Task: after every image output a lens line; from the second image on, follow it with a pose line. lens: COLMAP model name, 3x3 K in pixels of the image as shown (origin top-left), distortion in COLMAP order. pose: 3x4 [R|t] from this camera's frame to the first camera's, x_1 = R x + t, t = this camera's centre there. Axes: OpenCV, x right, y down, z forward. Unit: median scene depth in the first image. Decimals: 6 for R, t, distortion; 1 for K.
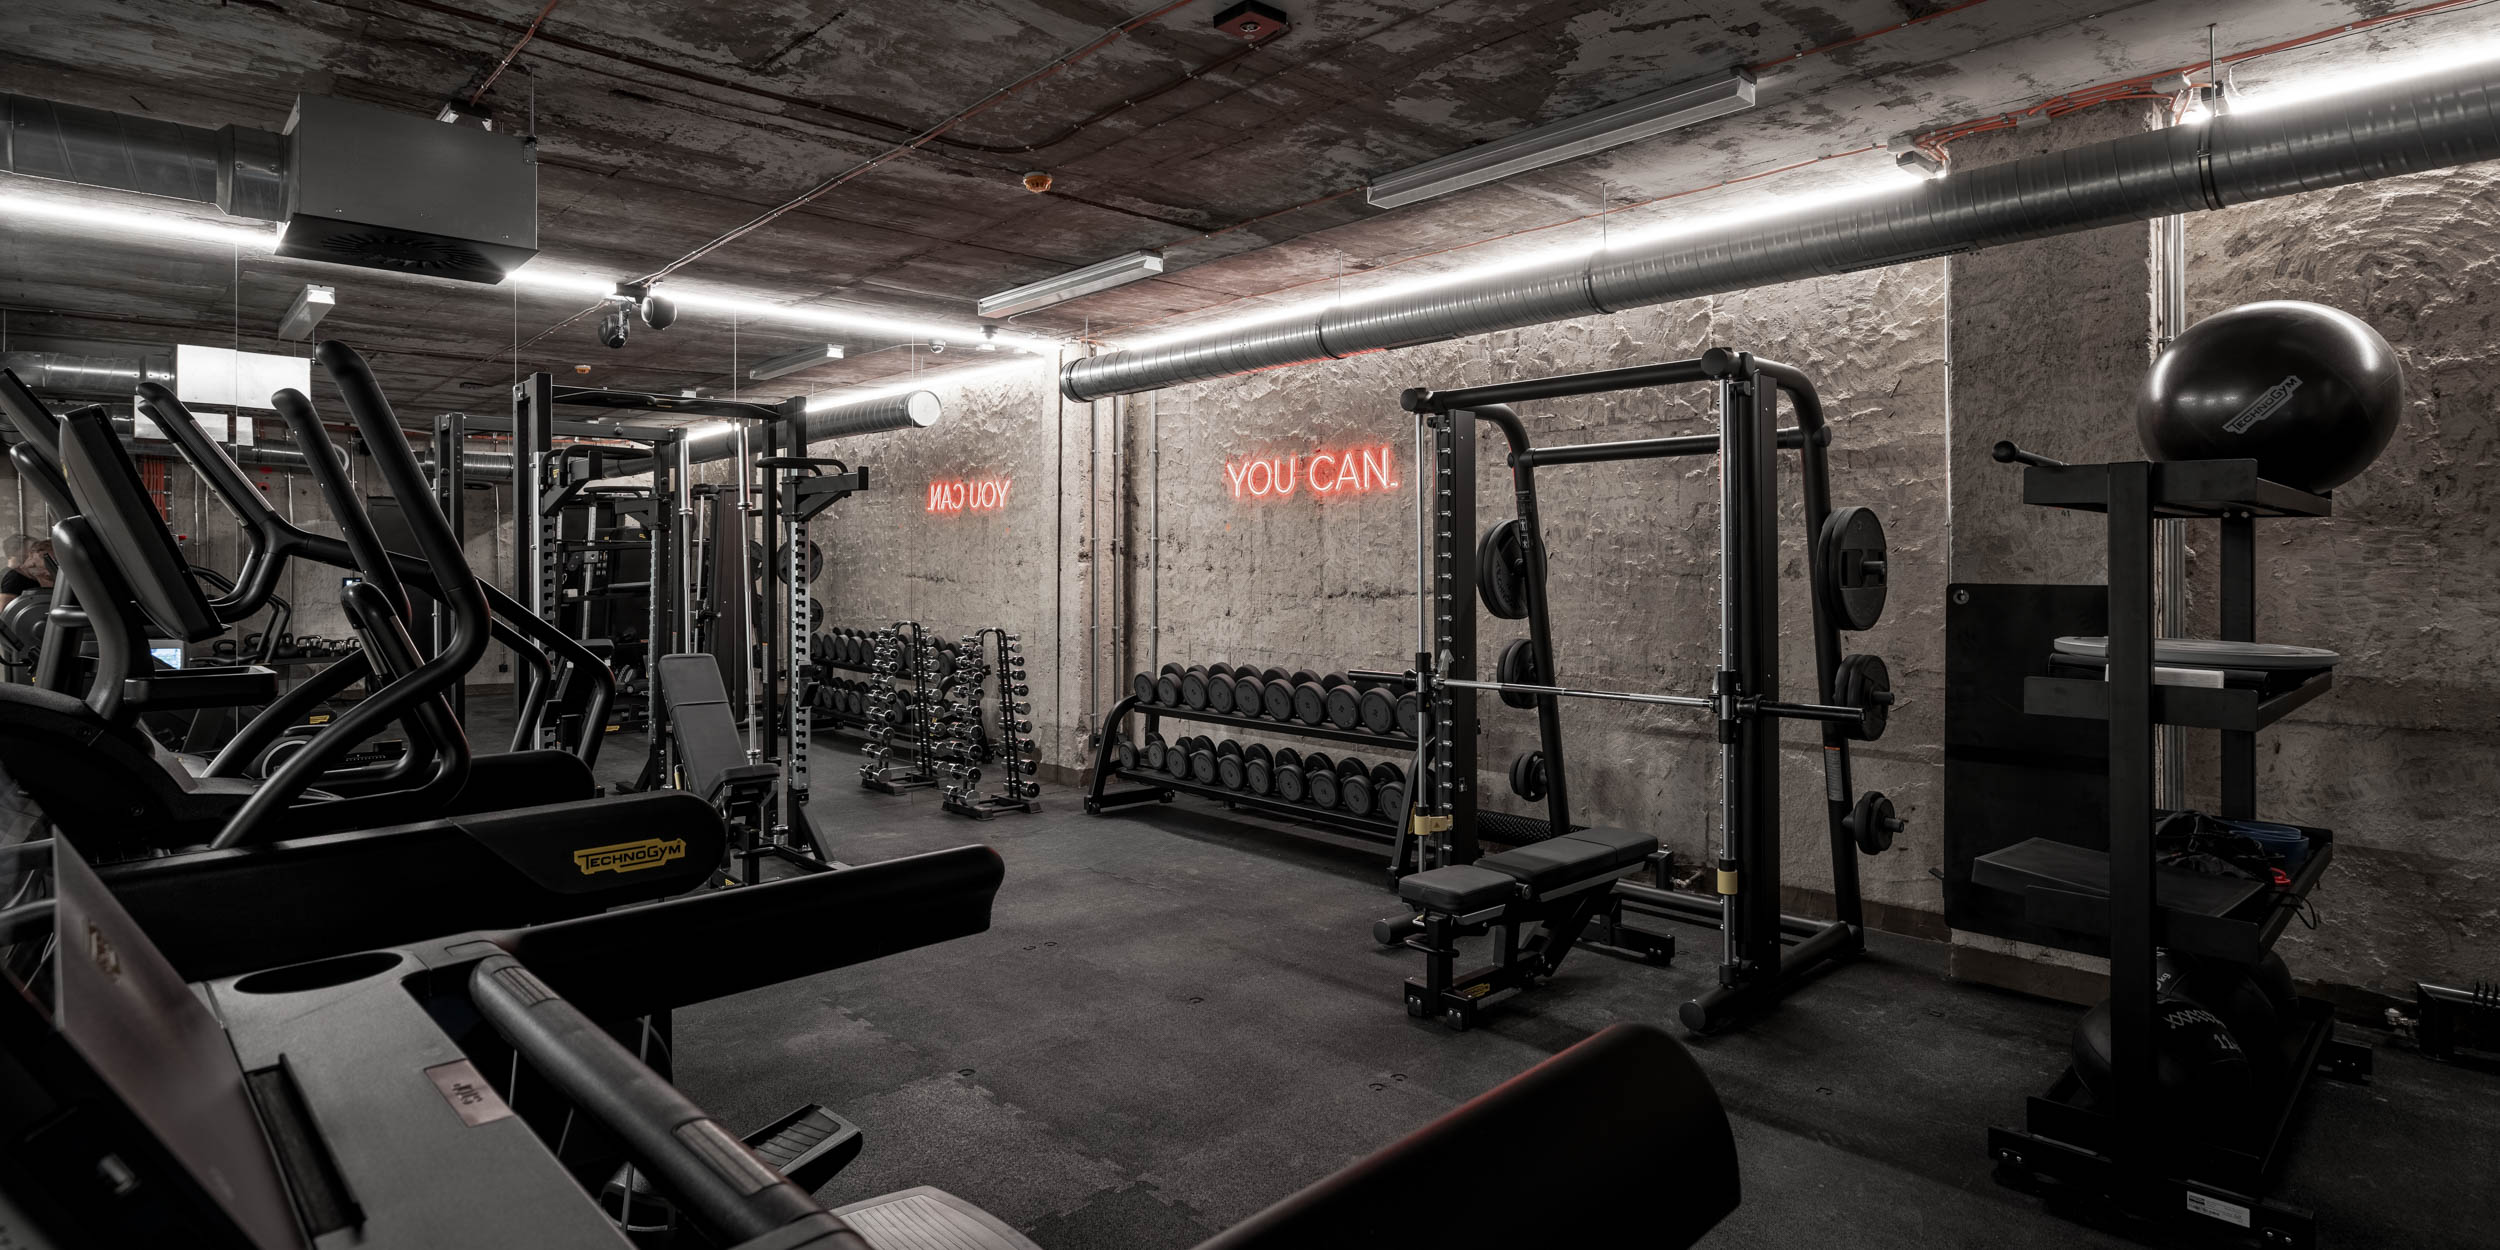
lens RADIAL K [[1283.9, 0, 1250.4], [0, 1283.9, 553.1], [0, 0, 1]] dist [-0.002263, 0.000947]
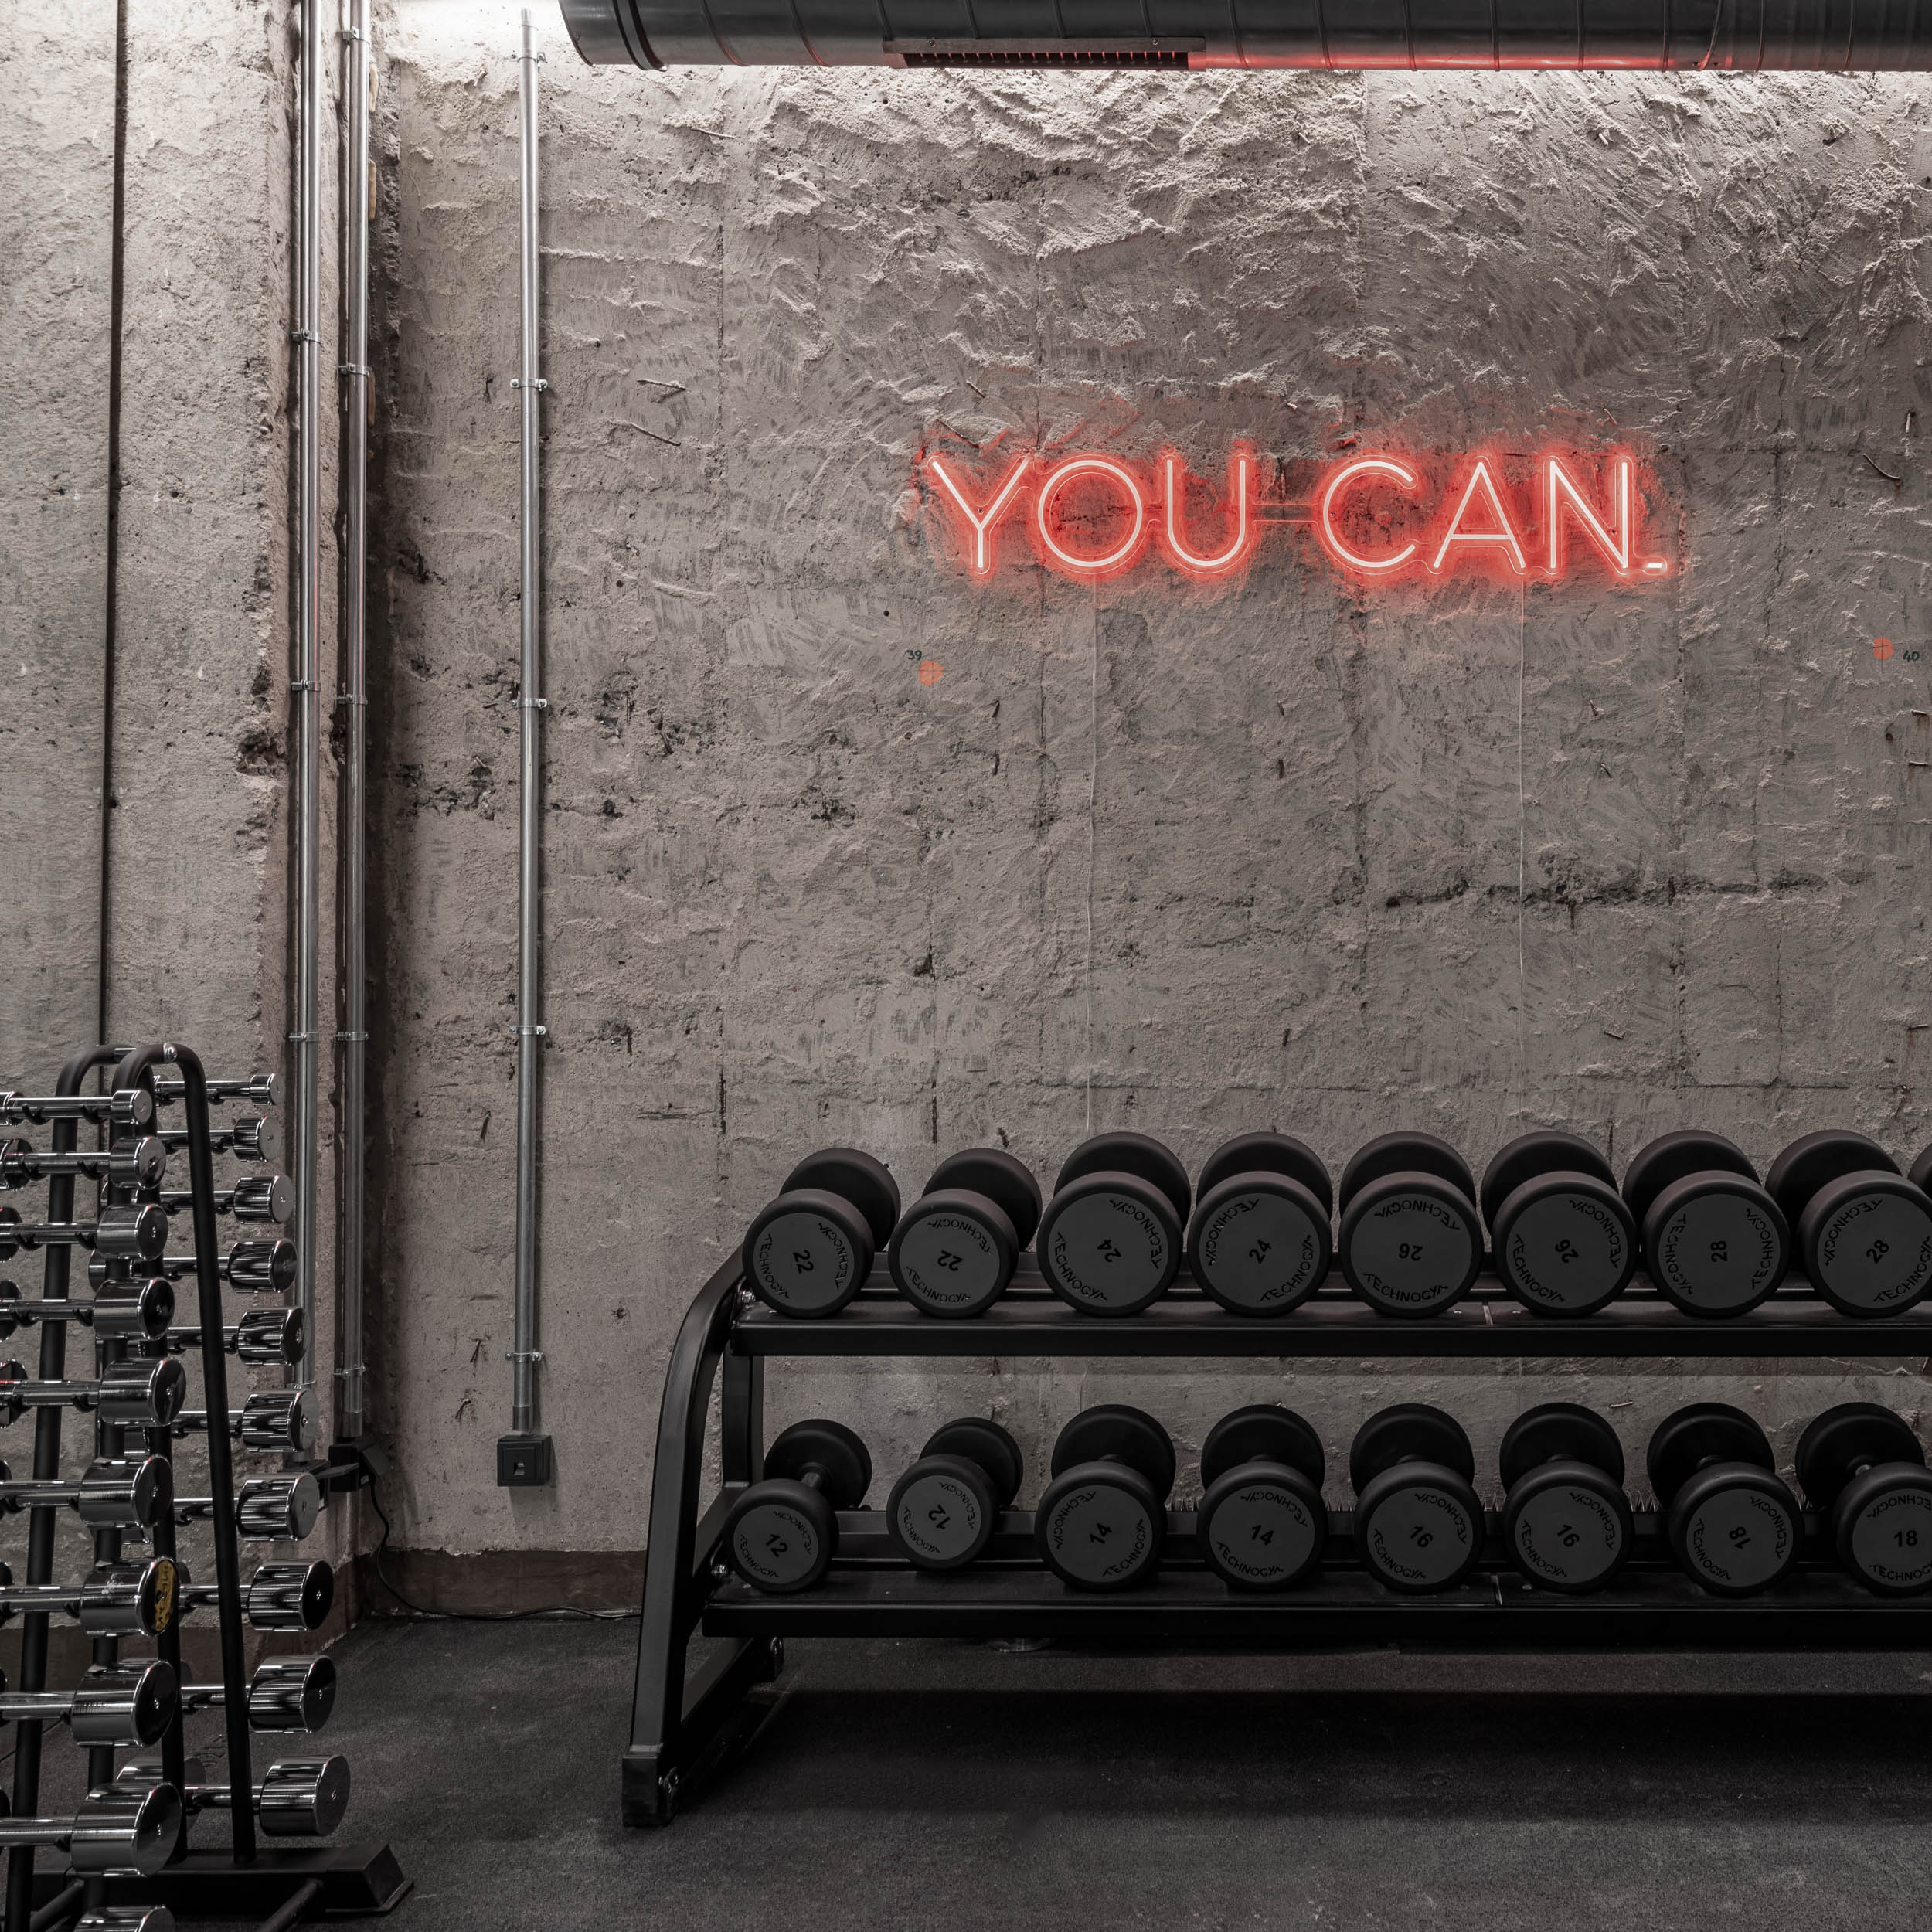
lens RADIAL K [[1844.6, 0, 965.9], [0, 1844.6, 917.6], [0, 0, 1]] dist [-0.001118, 0.007821]
pose [[0.667875, 0.013071, 0.744158, -0.386849], [-0.007876, 0.999914, -0.010495, 0.047713], [-0.744231, 0.001148, 0.667921, 0.849746]]
